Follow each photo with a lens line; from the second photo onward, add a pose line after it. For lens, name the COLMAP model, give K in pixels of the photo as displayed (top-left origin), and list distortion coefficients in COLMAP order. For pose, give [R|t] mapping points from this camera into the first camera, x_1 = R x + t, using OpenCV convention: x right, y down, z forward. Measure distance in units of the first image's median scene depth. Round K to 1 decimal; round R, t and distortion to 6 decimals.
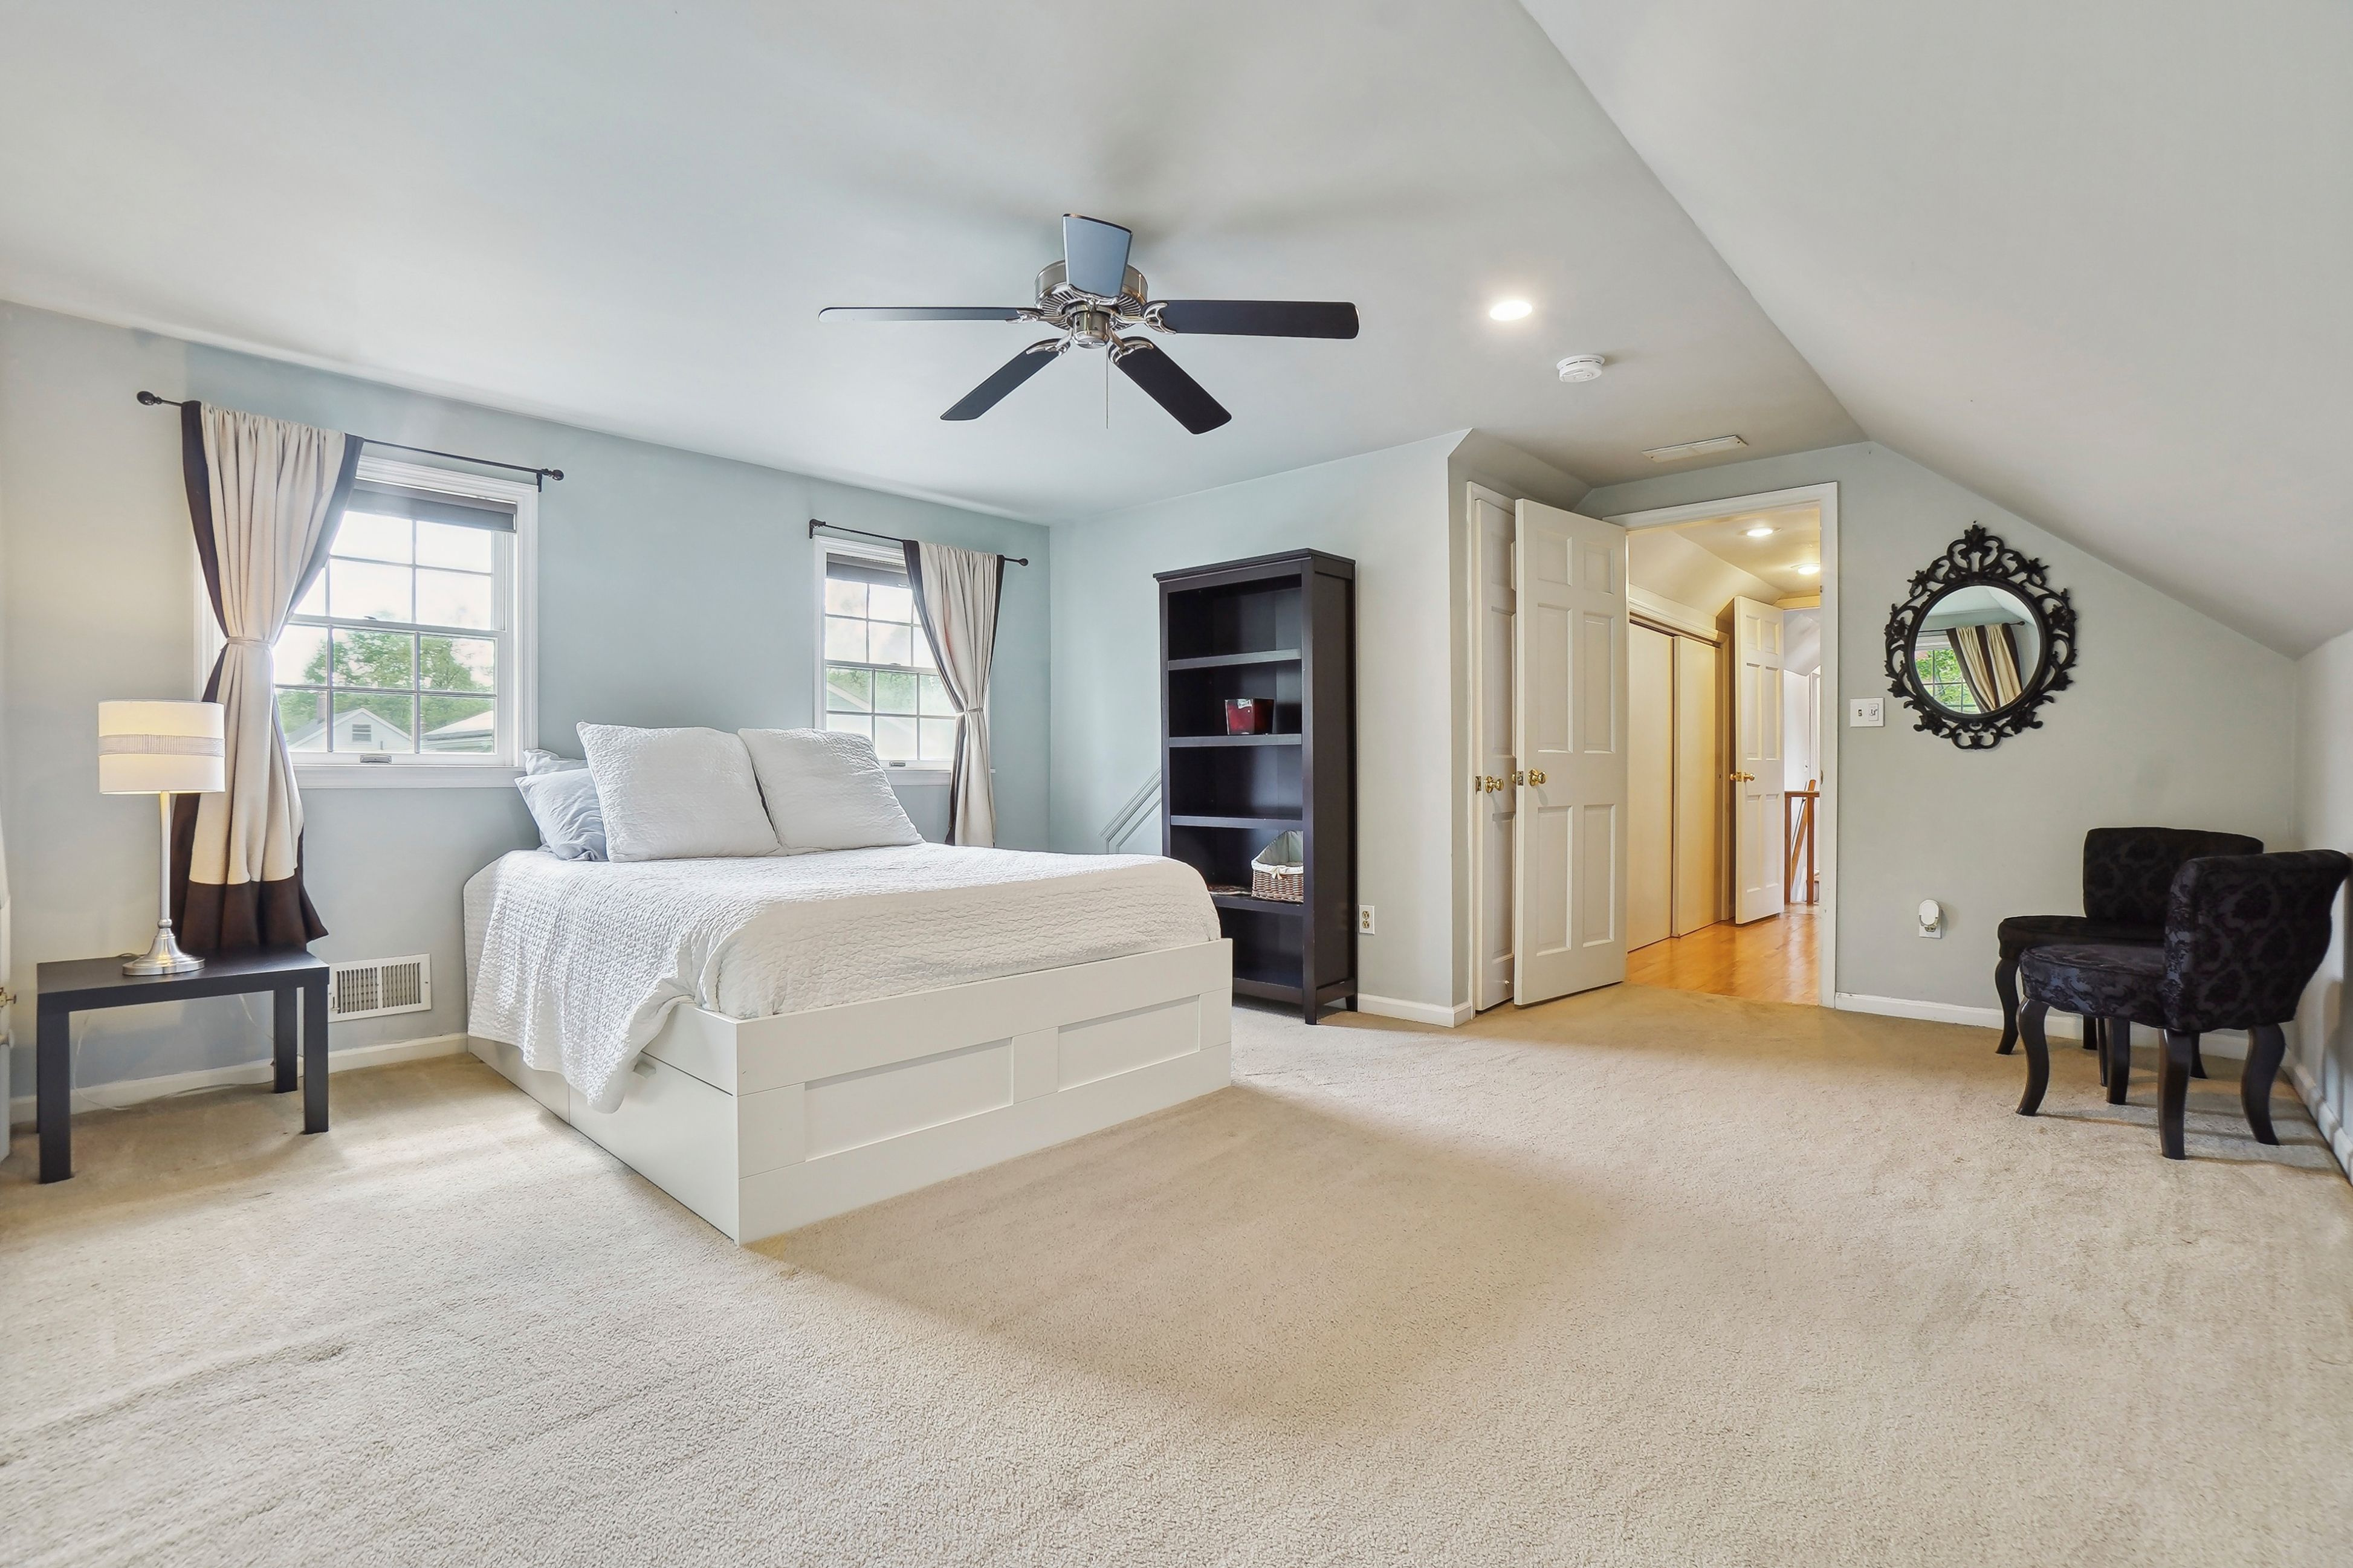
lens RADIAL K [[1078.3, 0, 1173.9], [0, 1078.3, 778.4], [0, 0, 1]] dist [-0.021184, -0.000040]
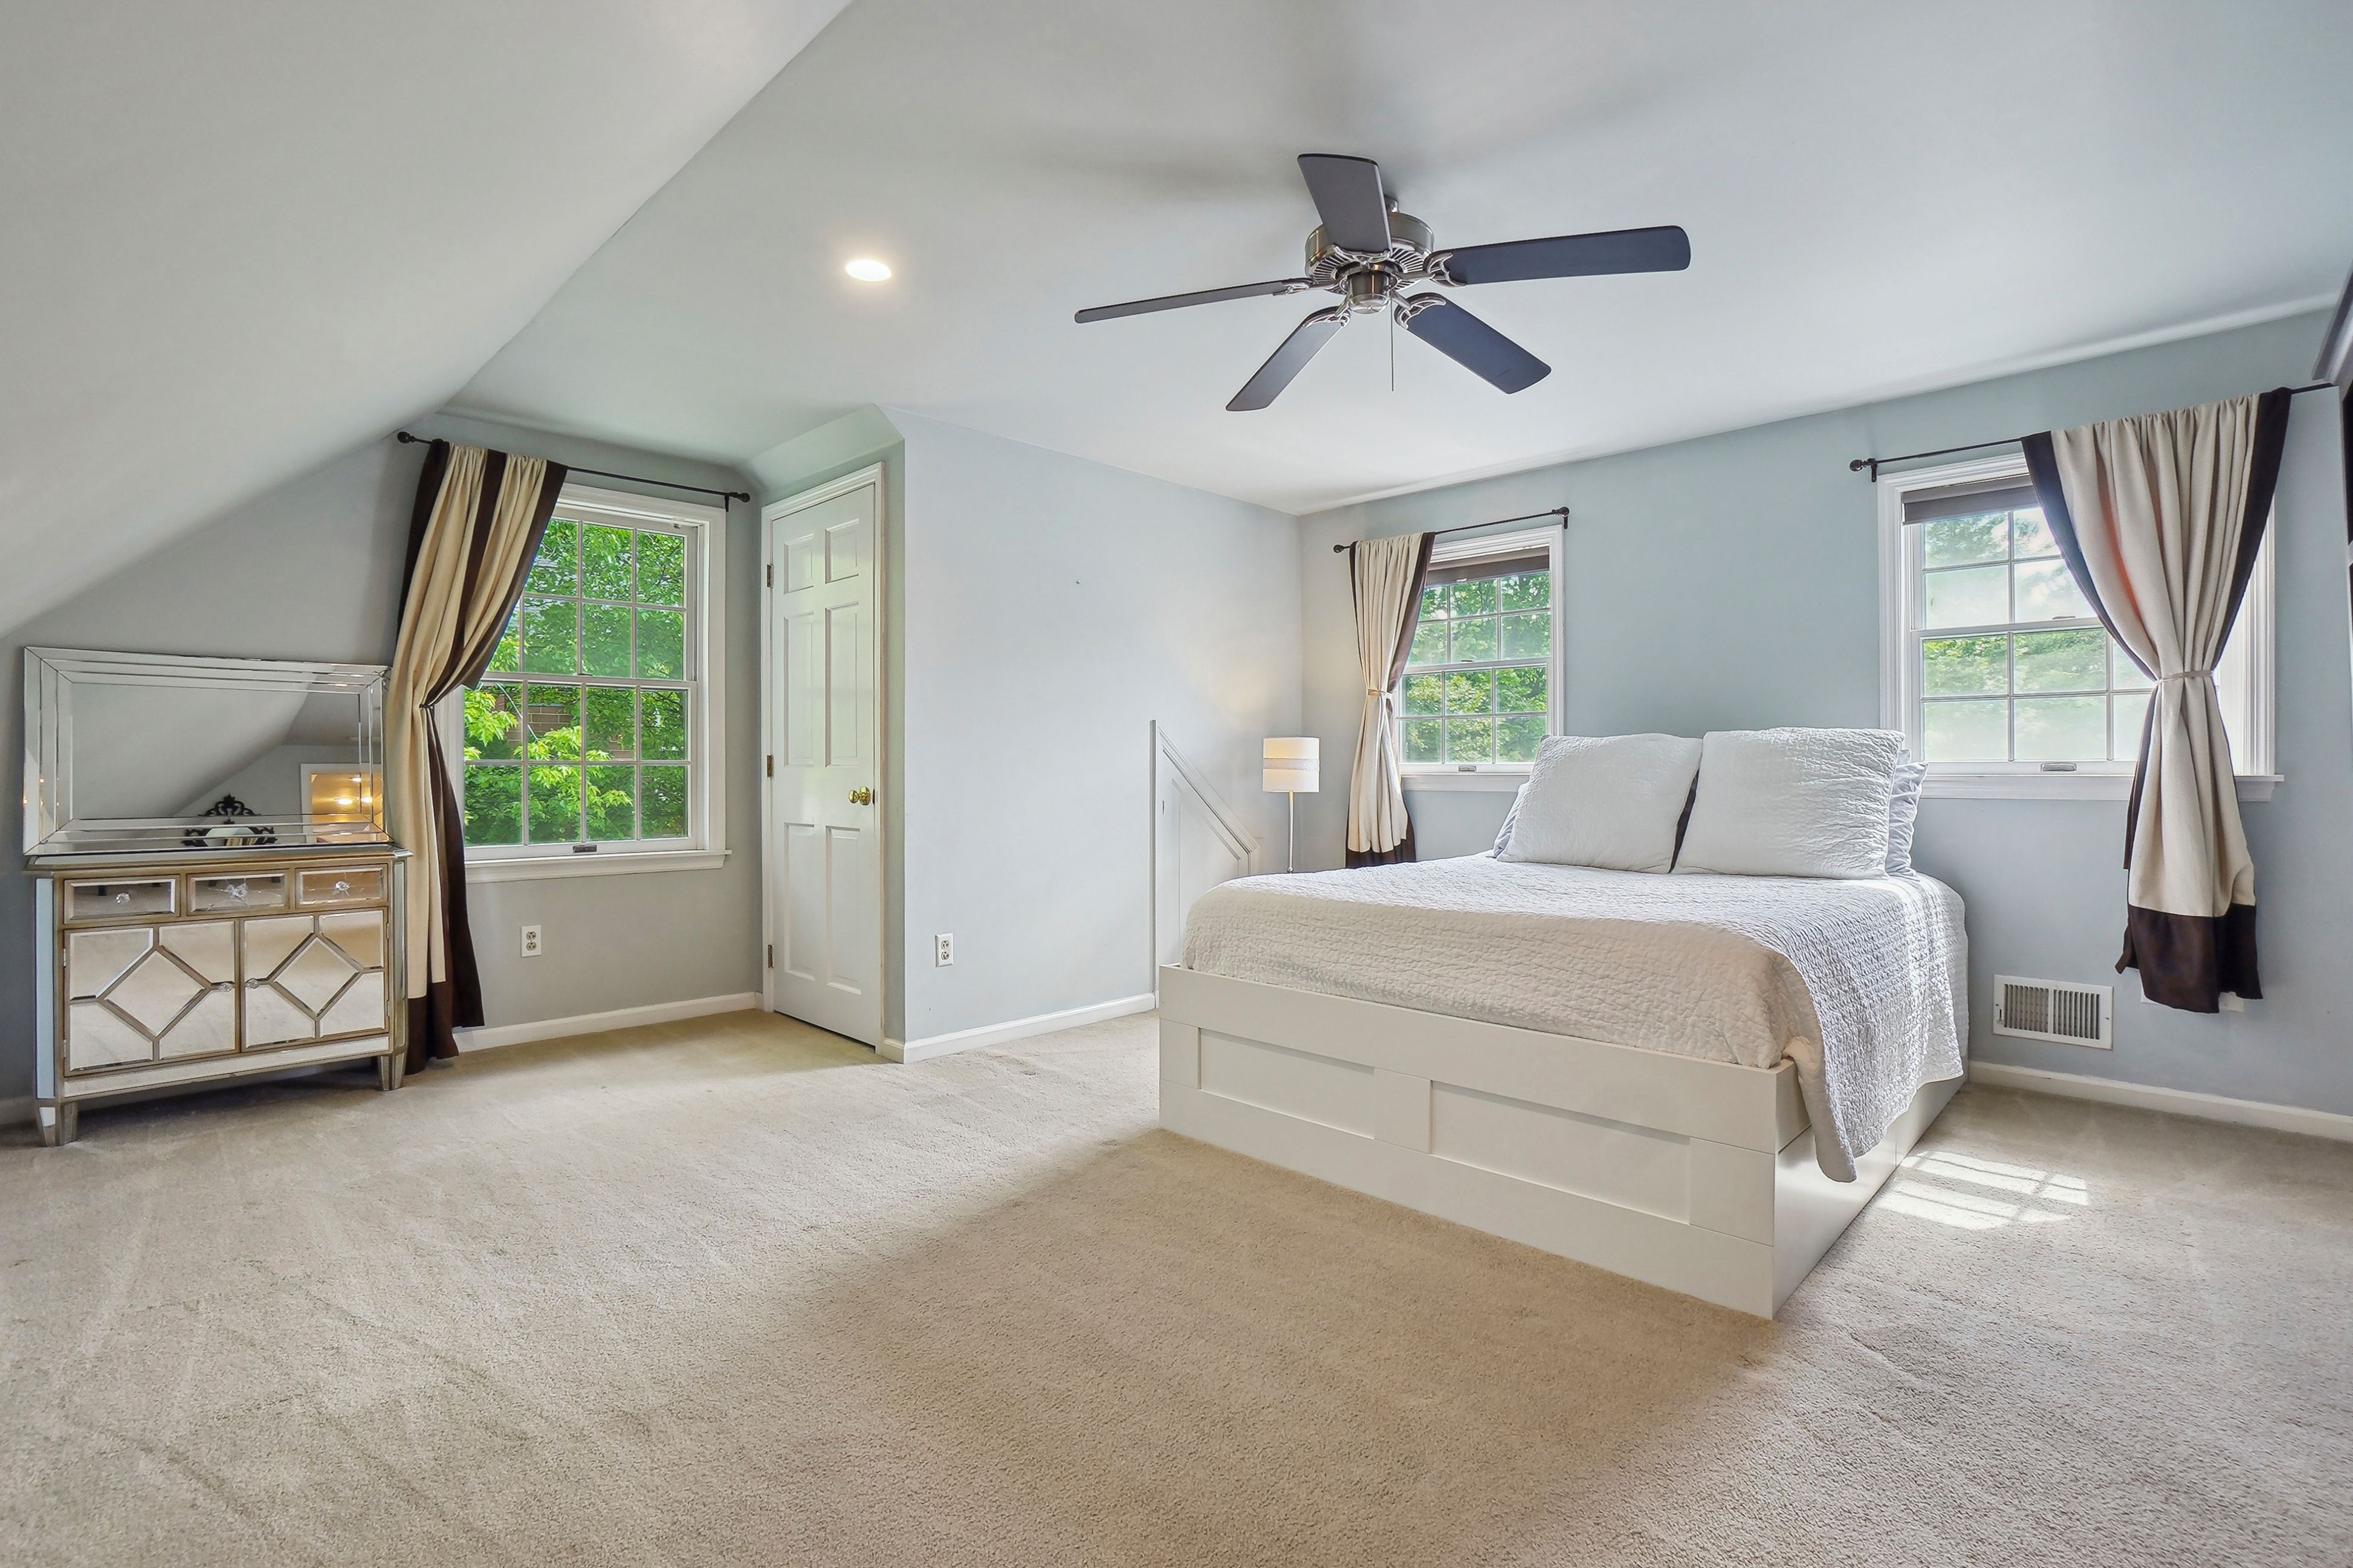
lens RADIAL K [[1078.3, 0, 1174.2], [0, 1078.3, 780.9], [0, 0, 1]] dist [-0.021184, -0.000040]
pose [[-0.015605, 0.000672, -0.999878, 0.440991], [-0.009471, 0.999955, 0.000820, -0.001007], [0.999833, 0.009482, -0.015598, 0.496796]]
